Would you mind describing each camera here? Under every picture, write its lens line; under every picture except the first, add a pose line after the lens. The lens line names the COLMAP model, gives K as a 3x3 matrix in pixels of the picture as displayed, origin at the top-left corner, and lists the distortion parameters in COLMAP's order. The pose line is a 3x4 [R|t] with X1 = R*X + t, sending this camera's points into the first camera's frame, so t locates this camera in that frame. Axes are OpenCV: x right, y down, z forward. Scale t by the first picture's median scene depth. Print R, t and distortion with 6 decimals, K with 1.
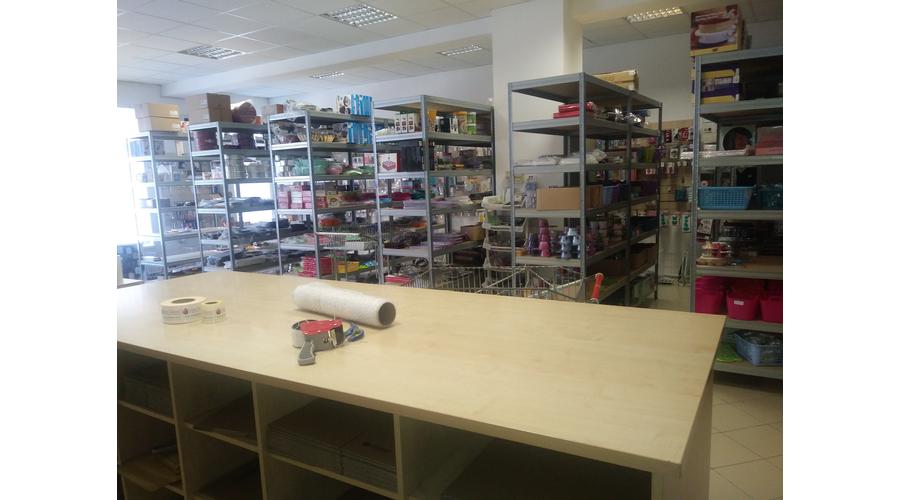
lens RADIAL K [[544.4, 0, 450.2], [0, 544.4, 254.1], [0, 0, 1]] dist [-0.018809, -0.000513]
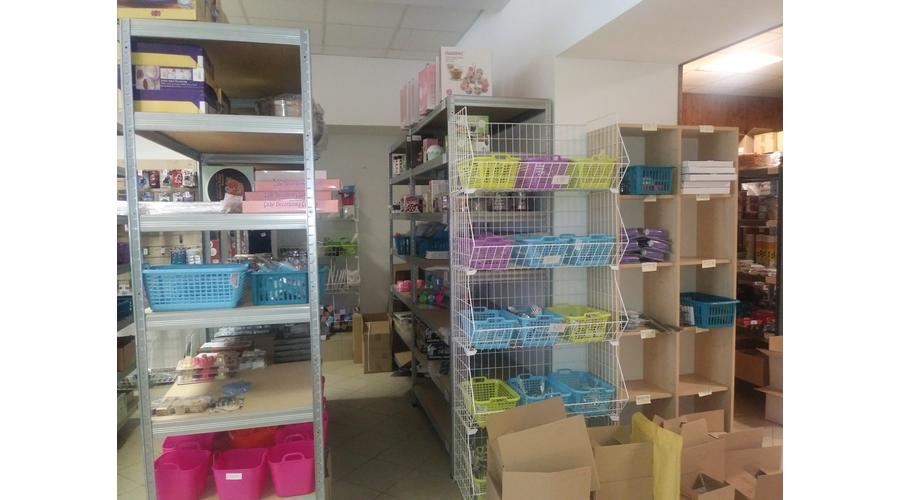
lens RADIAL K [[544.4, 0, 451.0], [0, 544.4, 250.6], [0, 0, 1]] dist [-0.018809, -0.000513]
pose [[0.692836, -0.021980, 0.720760, 0.298038], [0.091100, 0.994195, -0.057251, -0.088251], [-0.715317, 0.105327, 0.690816, 0.443092]]
